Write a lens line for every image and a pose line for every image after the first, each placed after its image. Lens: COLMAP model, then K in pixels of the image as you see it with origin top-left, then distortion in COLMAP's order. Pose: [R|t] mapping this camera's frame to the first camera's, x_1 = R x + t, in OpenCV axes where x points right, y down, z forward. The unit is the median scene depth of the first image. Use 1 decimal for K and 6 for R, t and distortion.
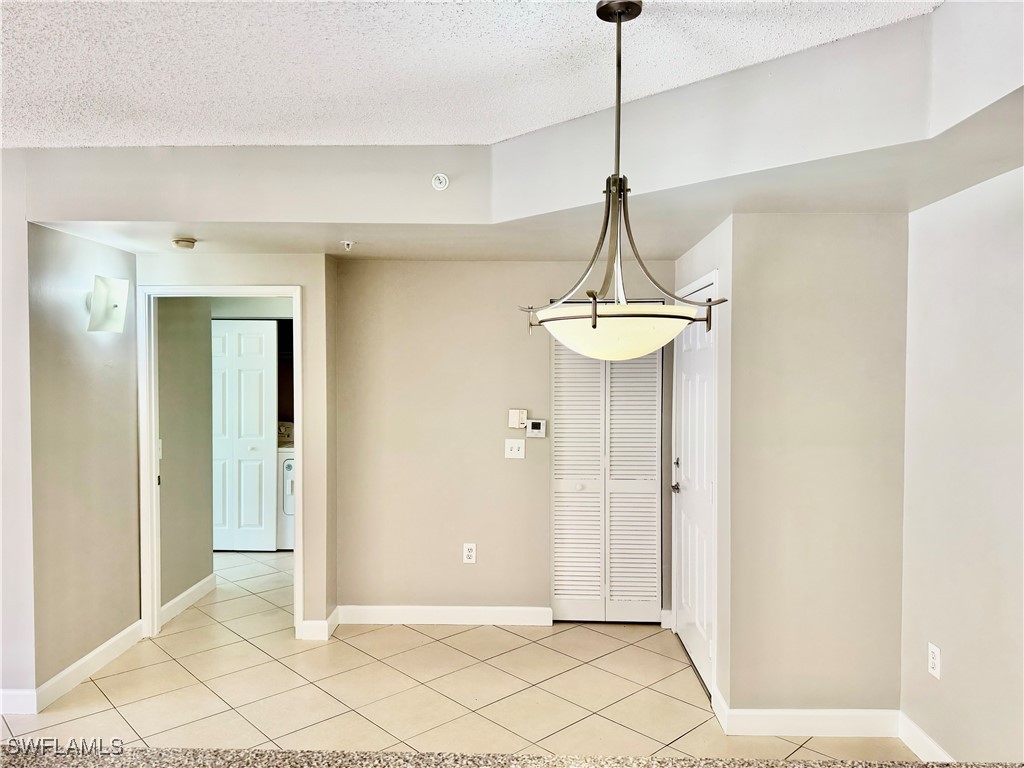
lens RADIAL K [[719.1, 0, 513.2], [0, 719.1, 385.7], [0, 0, 1]] dist [0.091366, -0.133892]
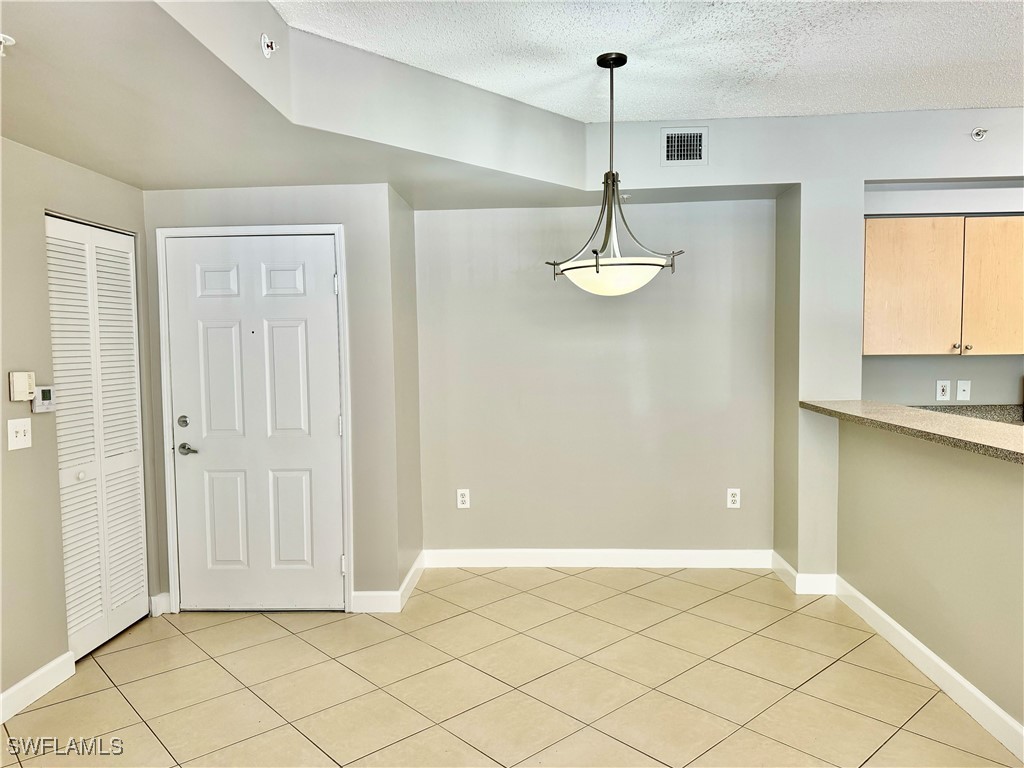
lens RADIAL K [[719.1, 0, 513.2], [0, 719.1, 385.7], [0, 0, 1]] dist [0.091366, -0.133892]
pose [[0.023150, -0.062327, 0.997787, -0.638943], [0.041596, 0.997251, 0.061328, 0.023324], [-0.998866, 0.040085, 0.025679, 0.545819]]
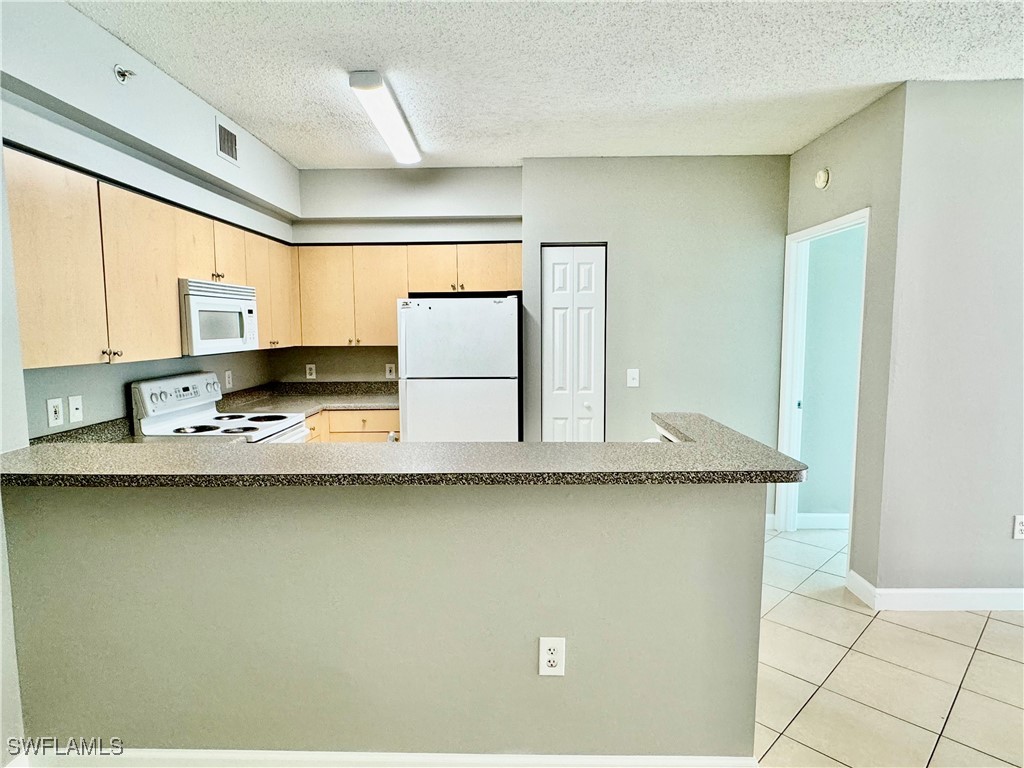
lens RADIAL K [[580.1, 0, 512.0], [0, 580.1, 384.0], [0, 0, 1]] dist [-0.001986, -0.000369]
pose [[-0.999941, 0.004304, -0.009950, -0.091523], [0.003038, 0.992289, 0.123912, 0.016533], [0.010407, 0.123875, -0.992243, 0.563211]]
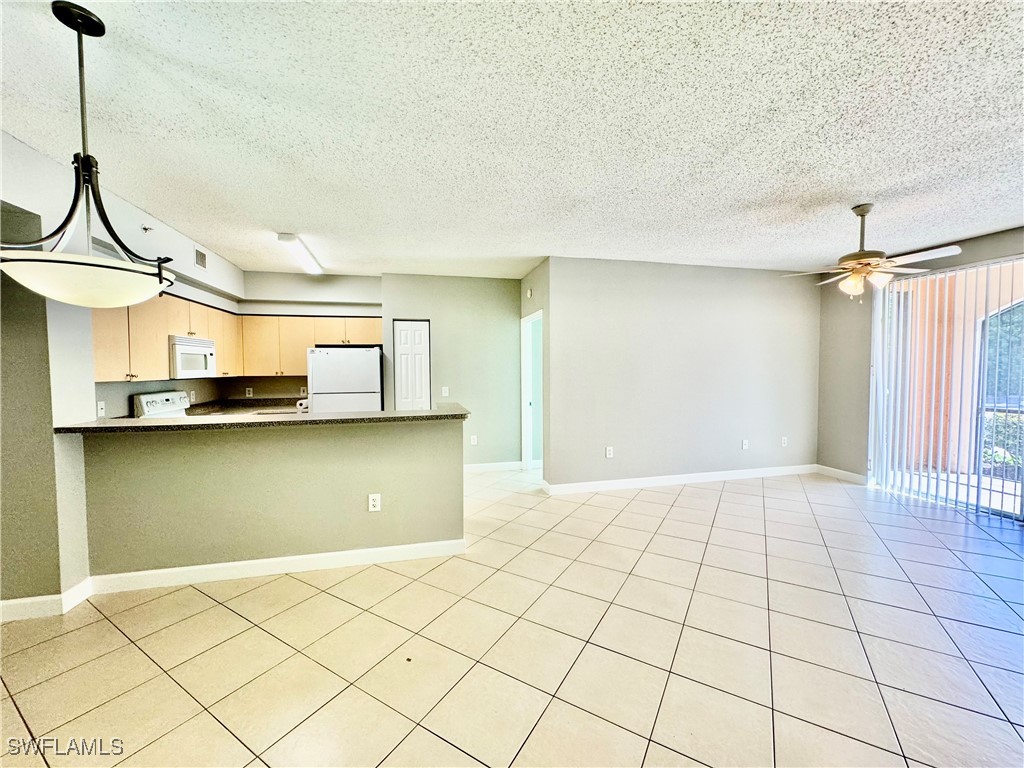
lens RADIAL K [[407.5, 0, 512.5], [0, 407.5, 384.3], [0, 0, 1]] dist [-0.002095, -0.000051]
pose [[-0.964532, 0.014075, -0.263590, -0.166436], [-0.002632, 0.998015, 0.062925, 0.023566], [0.263953, 0.061387, -0.962580, 0.861157]]
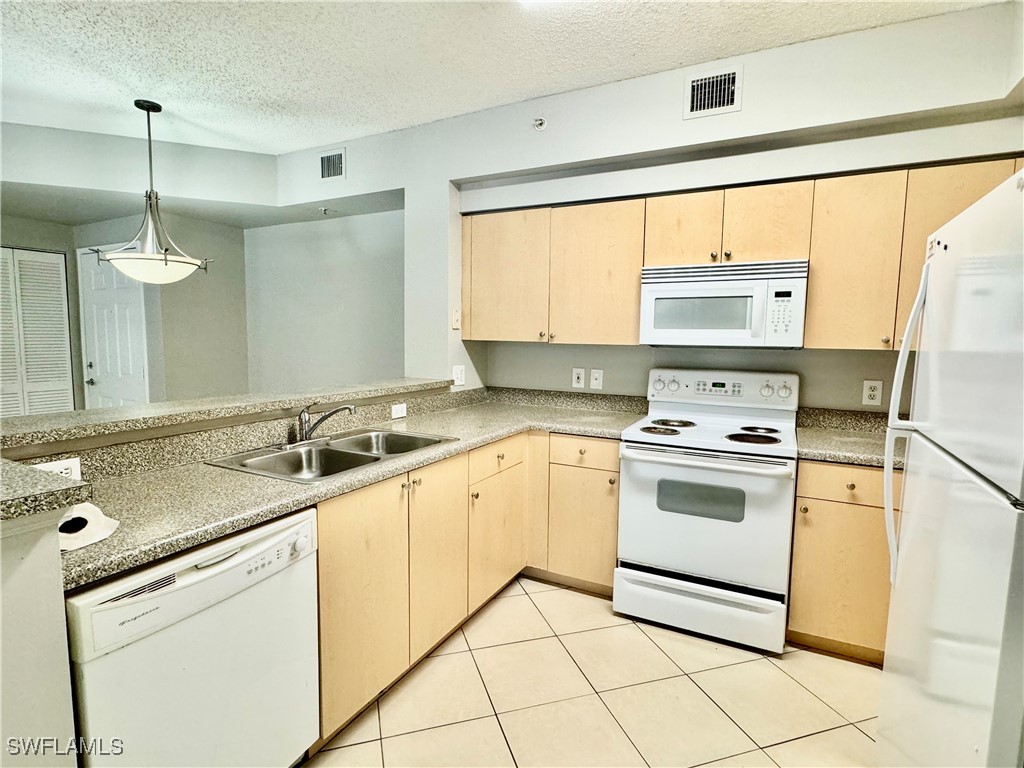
lens RADIAL K [[523.4, 0, 512.0], [0, 523.4, 384.0], [0, 0, 1]] dist [-0.002570, -0.000833]
pose [[0.439656, -0.080023, 0.894595, -0.344966], [0.009225, 0.996373, 0.084593, 0.059394], [-0.898119, -0.028939, 0.438799, -0.246231]]
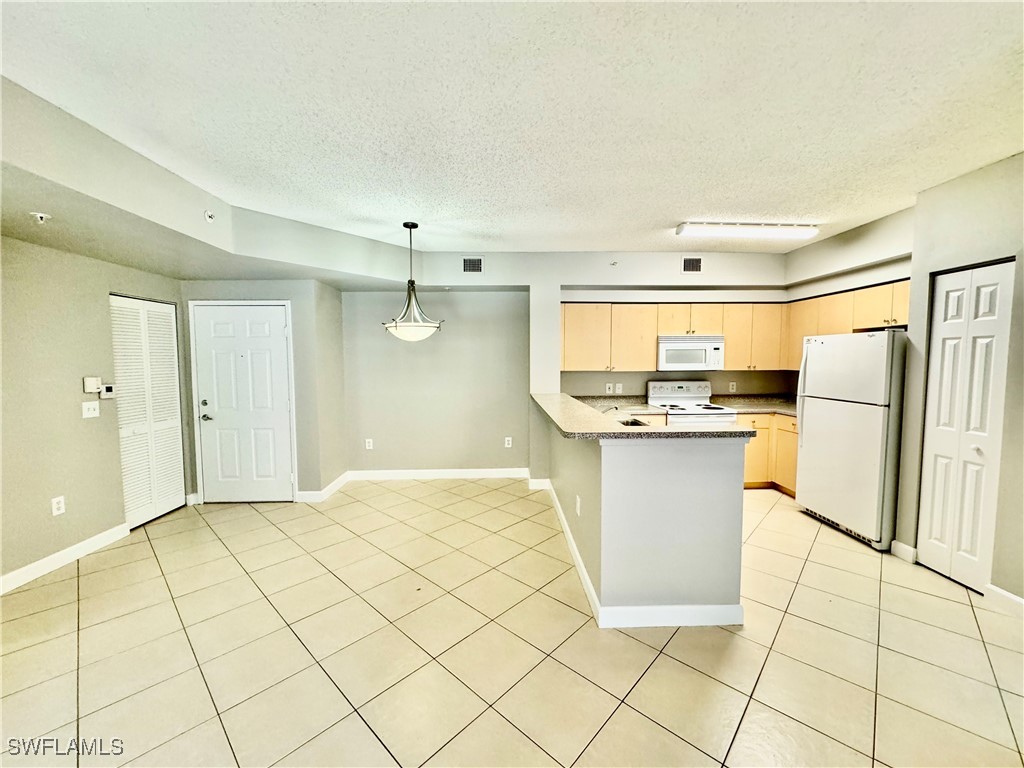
lens RADIAL K [[407.5, 0, 512.5], [0, 407.5, 384.3], [0, 0, 1]] dist [-0.002095, -0.000051]
pose [[-0.059786, -0.067227, 0.995945, -0.736888], [0.029956, 0.997159, 0.069108, 0.018243], [-0.997762, 0.033966, -0.057603, 0.320257]]
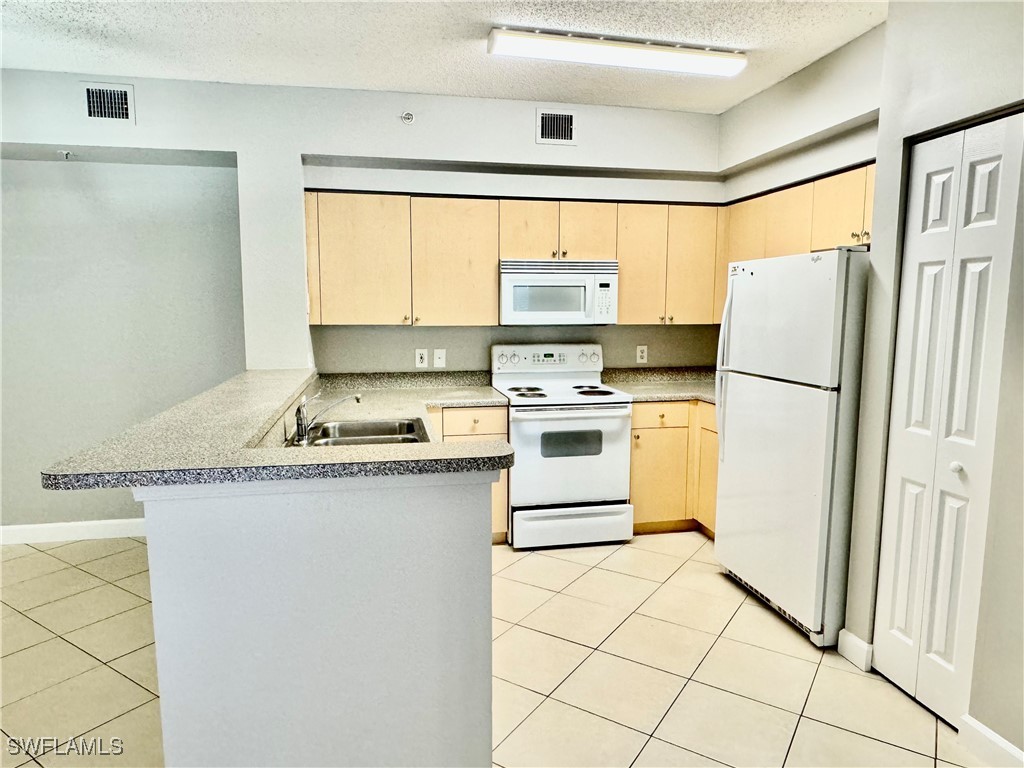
lens RADIAL K [[659.4, 0, 508.0], [0, 659.4, 386.4], [0, 0, 1]] dist [-0.002388, -0.001882]
pose [[-0.221477, -0.121378, 0.967582, -0.614239], [0.022637, 0.991316, 0.129537, 0.032999], [-0.974903, 0.050593, -0.216806, 0.080986]]
